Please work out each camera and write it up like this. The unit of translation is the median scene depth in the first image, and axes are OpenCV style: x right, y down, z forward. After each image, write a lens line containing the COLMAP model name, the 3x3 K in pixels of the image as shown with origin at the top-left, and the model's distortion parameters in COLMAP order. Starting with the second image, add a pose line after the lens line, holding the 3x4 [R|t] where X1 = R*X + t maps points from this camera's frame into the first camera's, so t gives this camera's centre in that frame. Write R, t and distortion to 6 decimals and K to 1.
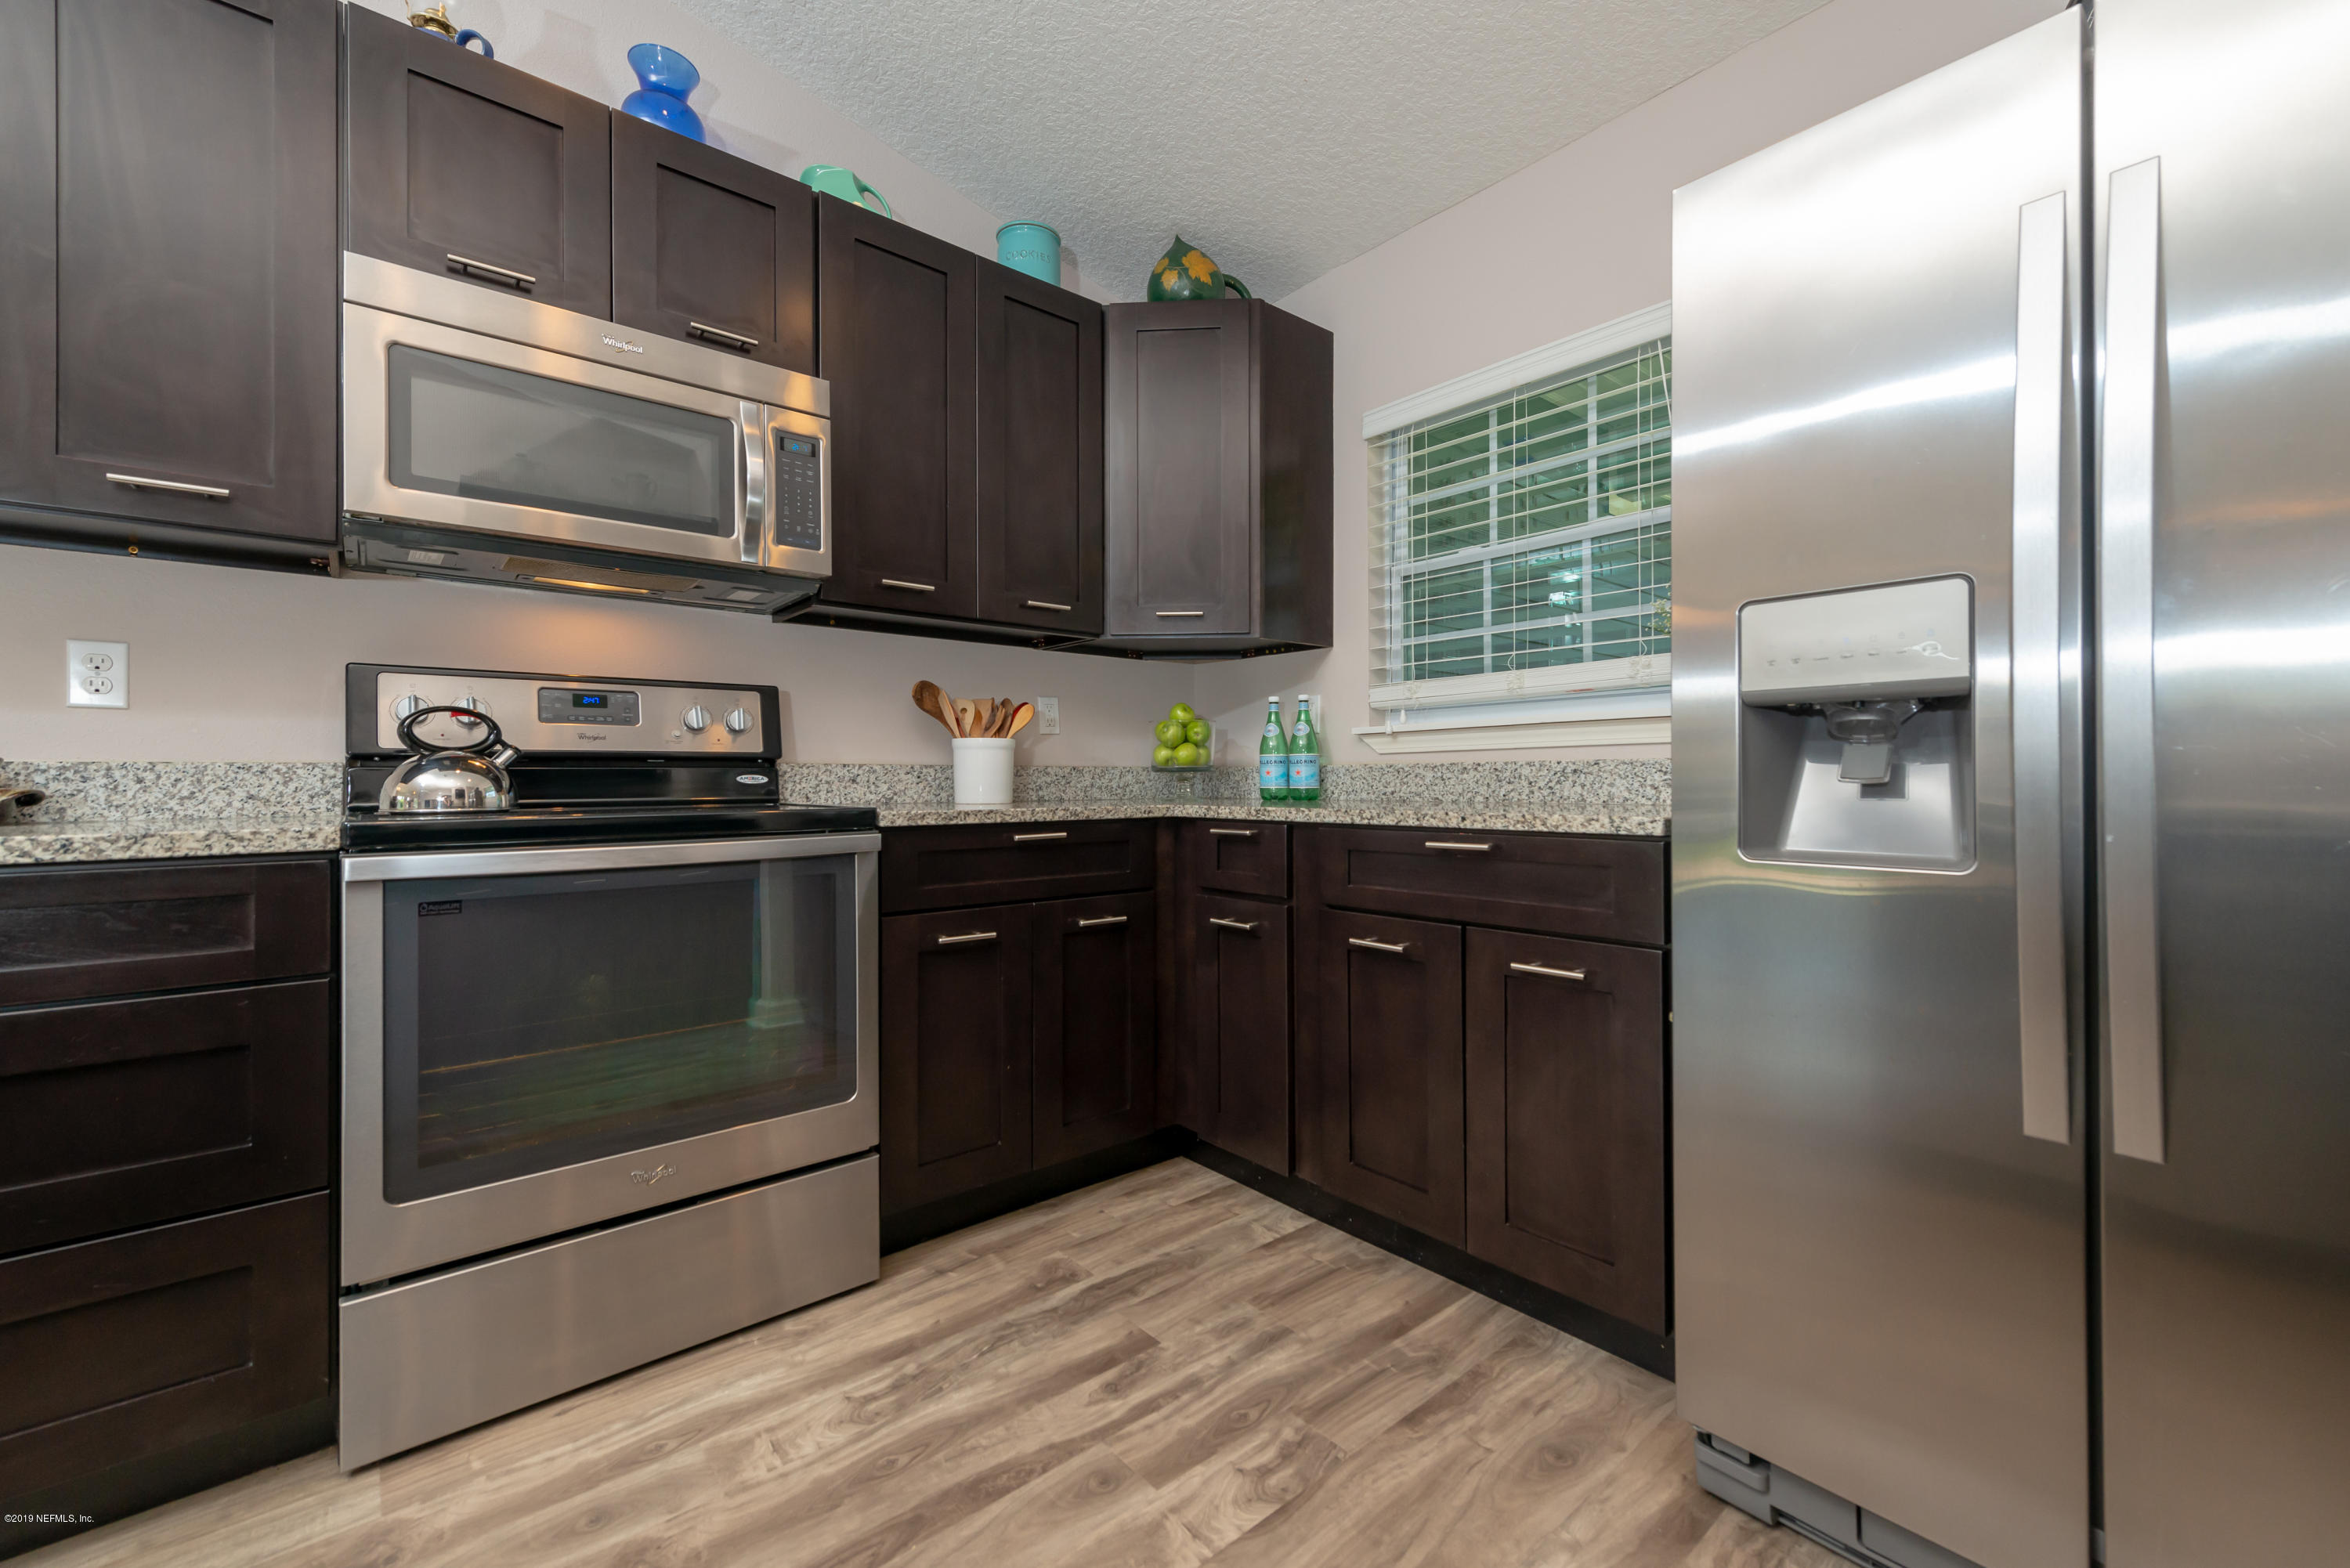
lens RADIAL K [[954.4, 0, 1179.6], [0, 954.4, 780.3], [0, 0, 1]] dist [0.013644, -0.001020]
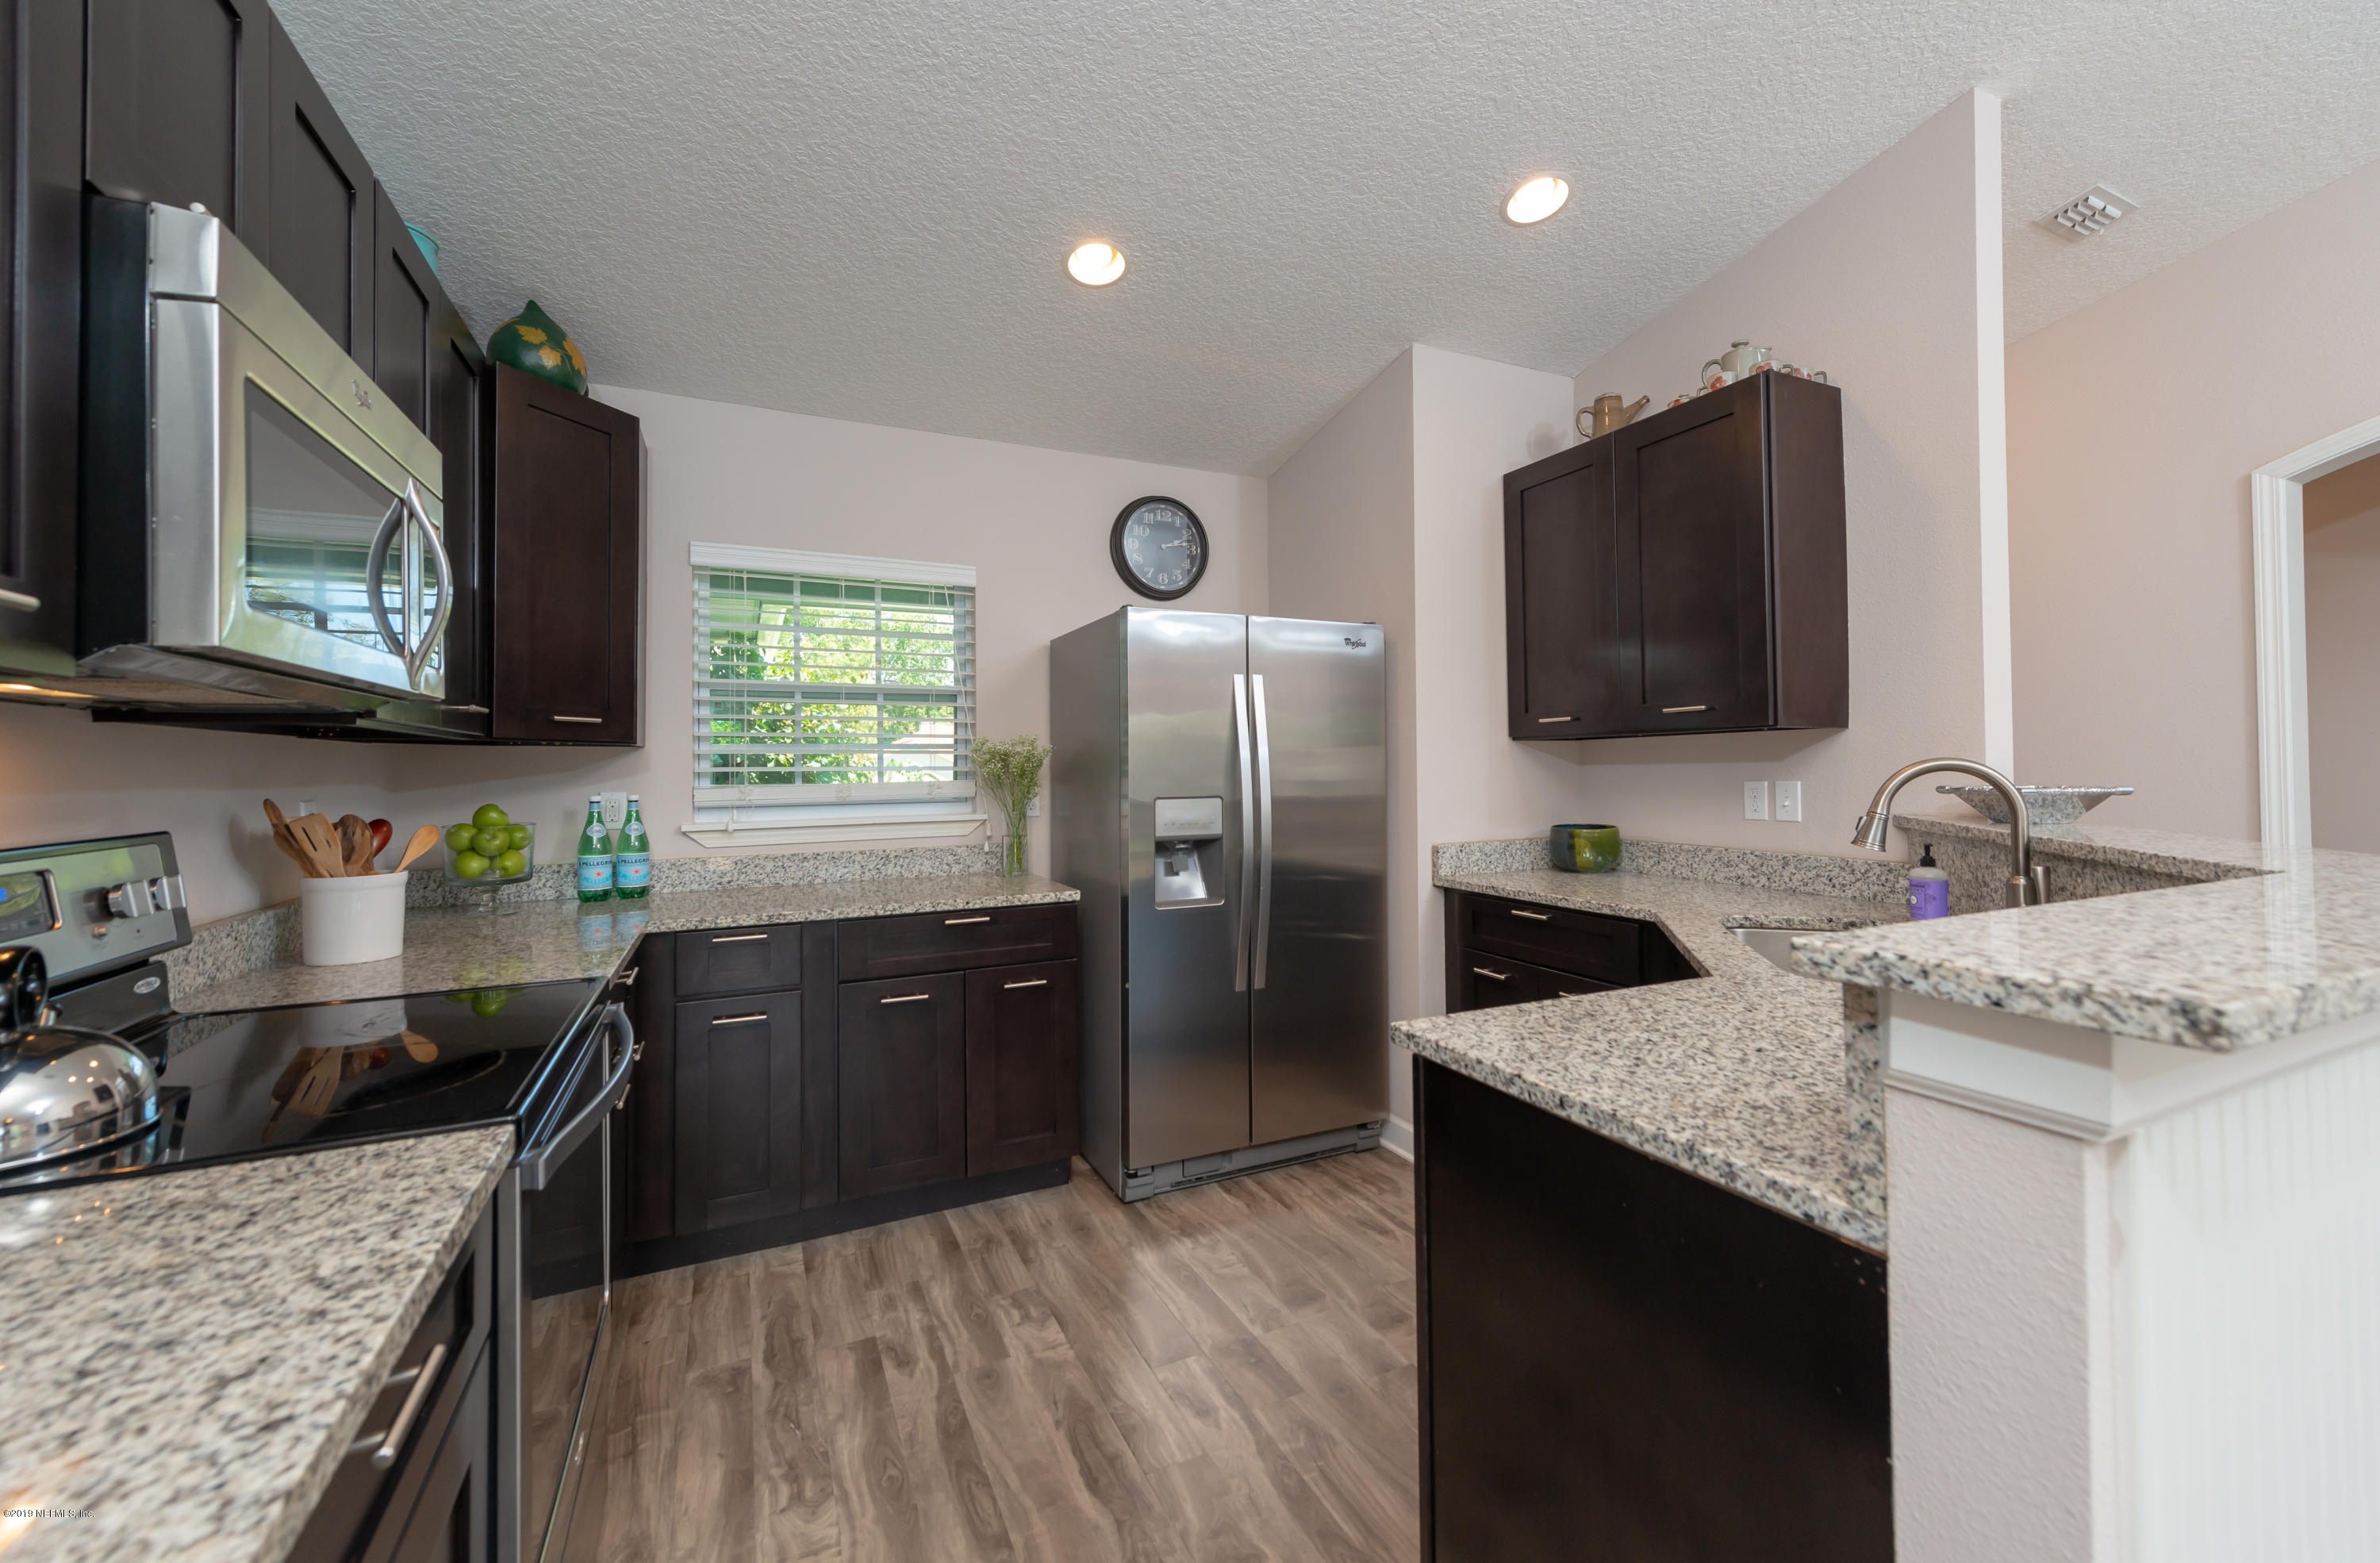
lens RADIAL K [[964.7, 0, 1237.6], [0, 964.7, 750.8], [0, 0, 1]] dist [0.015013, -0.002580]
pose [[0.212146, 0.019527, 0.977043, -1.157815], [0.001106, 0.999795, -0.020222, -0.176442], [-0.977237, 0.005370, 0.212081, 0.214549]]
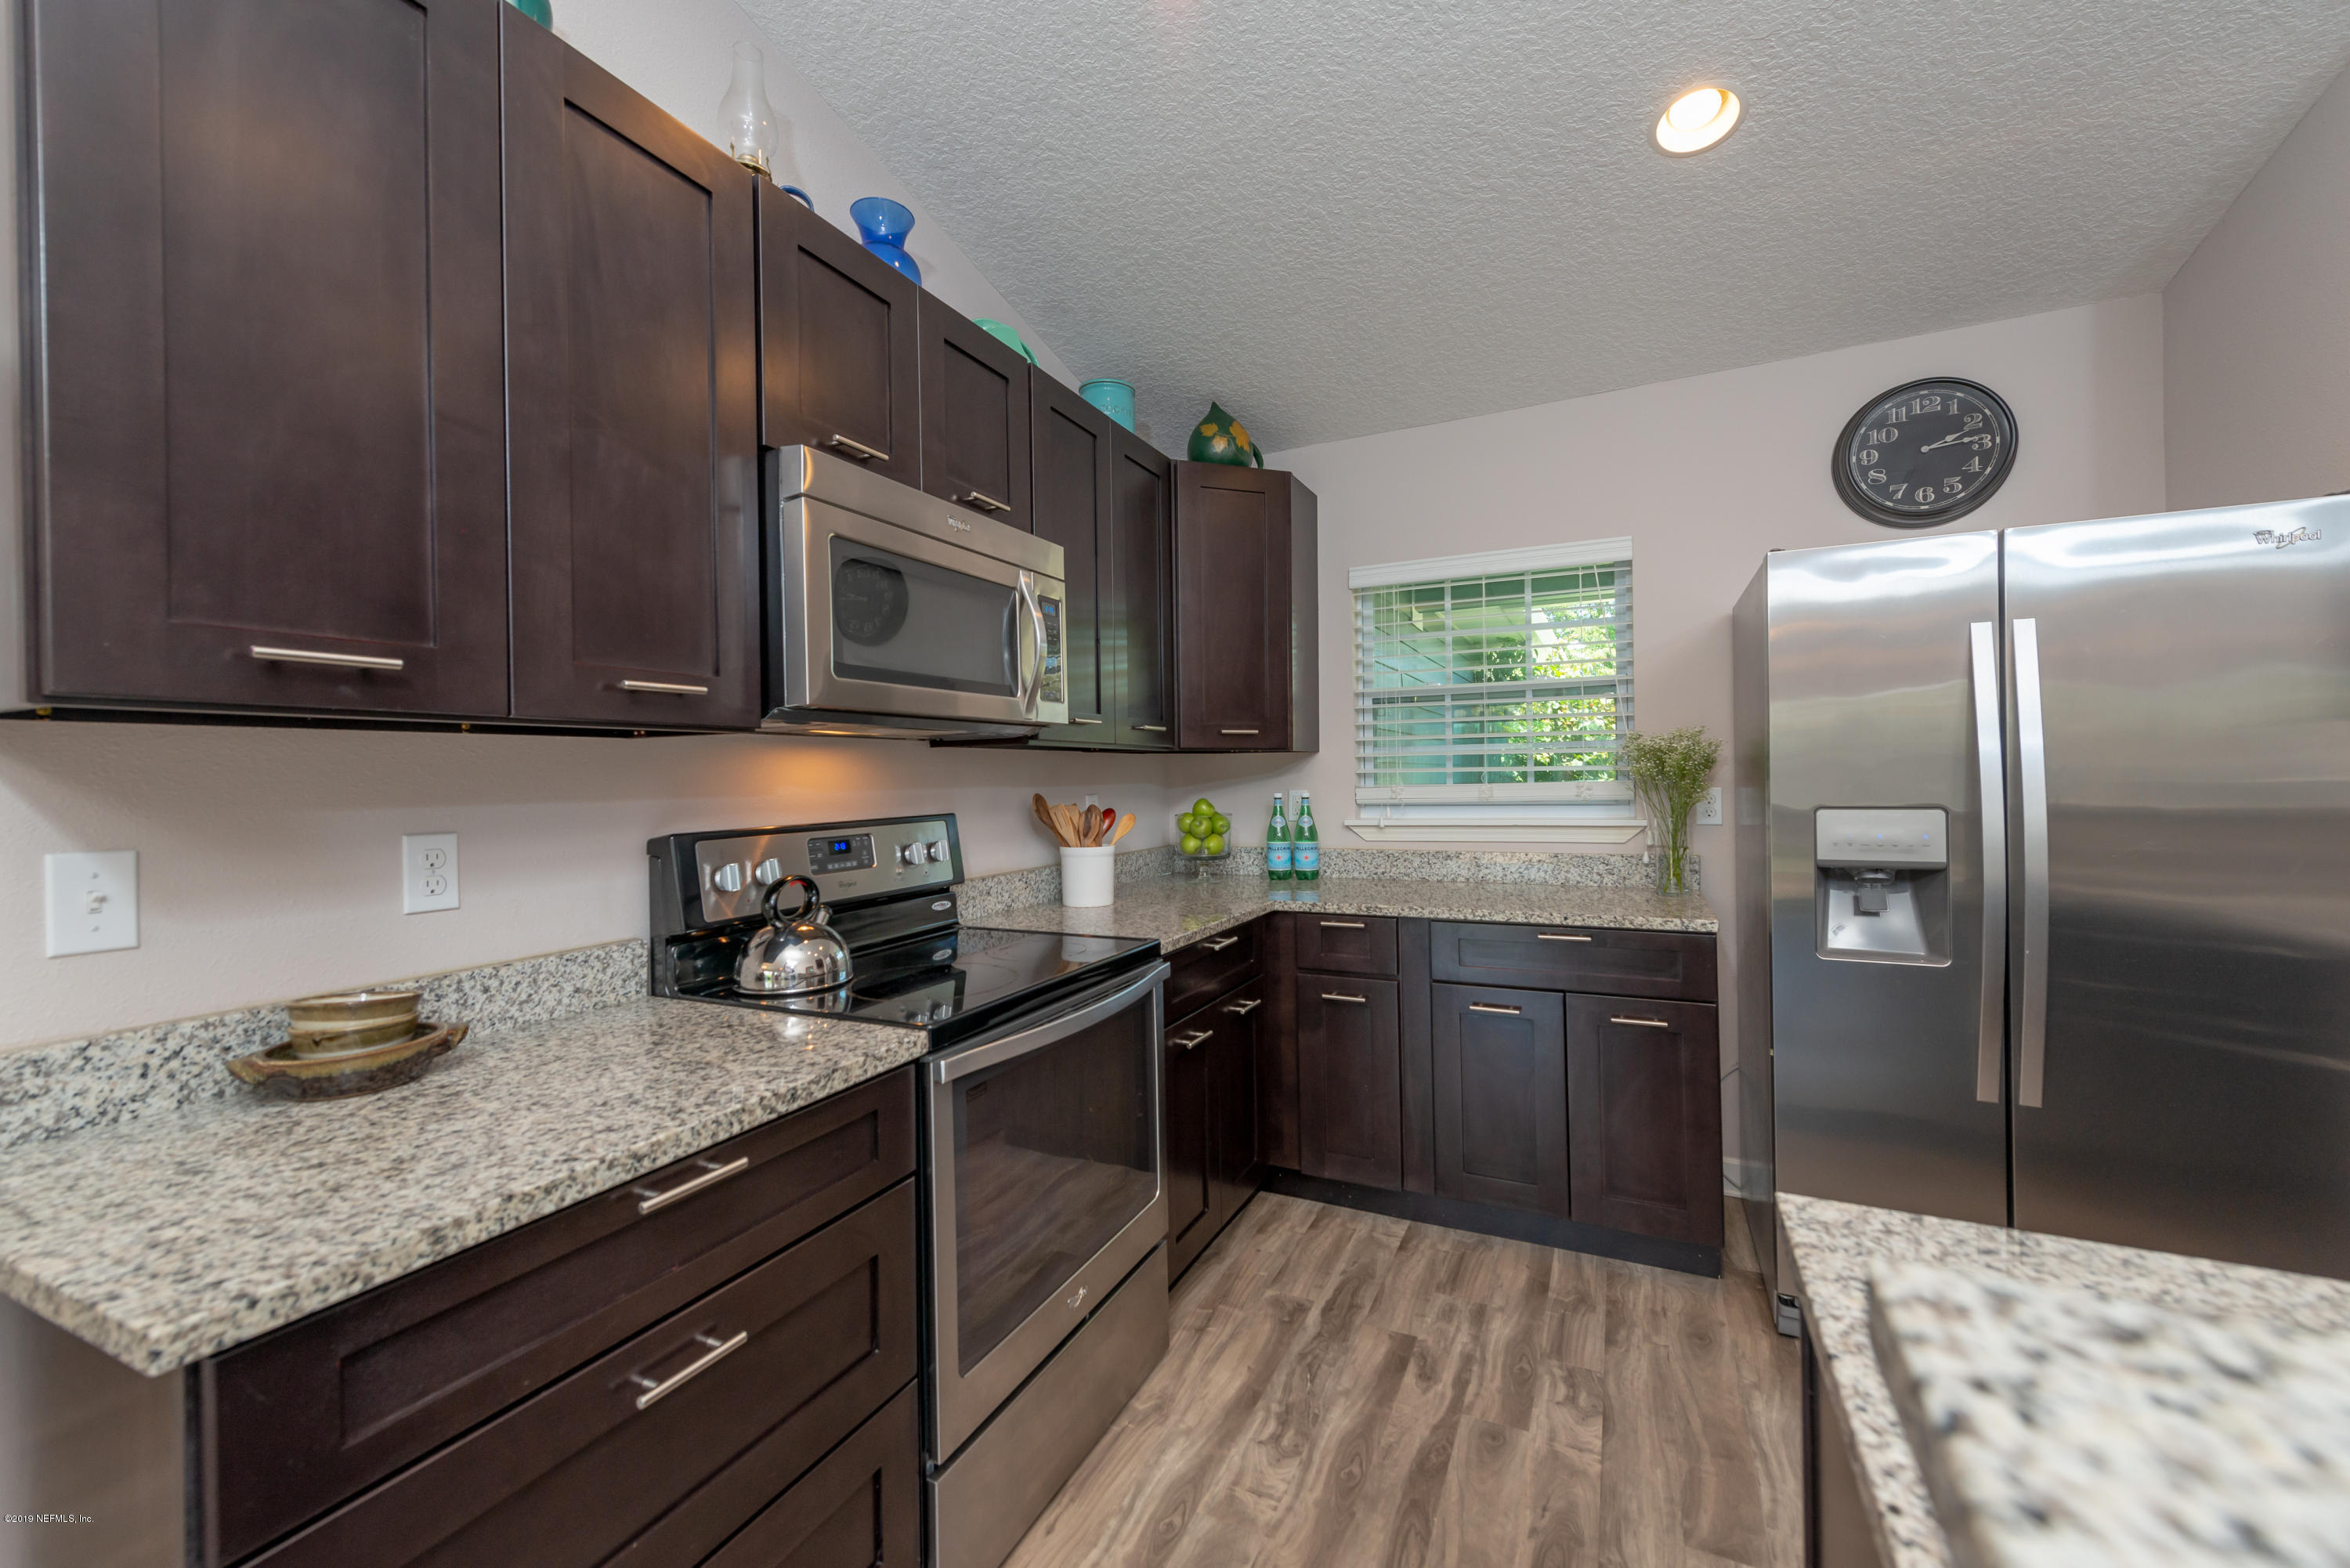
lens RADIAL K [[954.4, 0, 1169.7], [0, 954.4, 774.8], [0, 0, 1]] dist [0.013644, -0.001020]
pose [[0.908985, -0.010079, 0.416707, -0.818402], [0.009347, 0.999949, 0.003797, -0.181650], [-0.416724, 0.000444, 0.909033, -0.052836]]
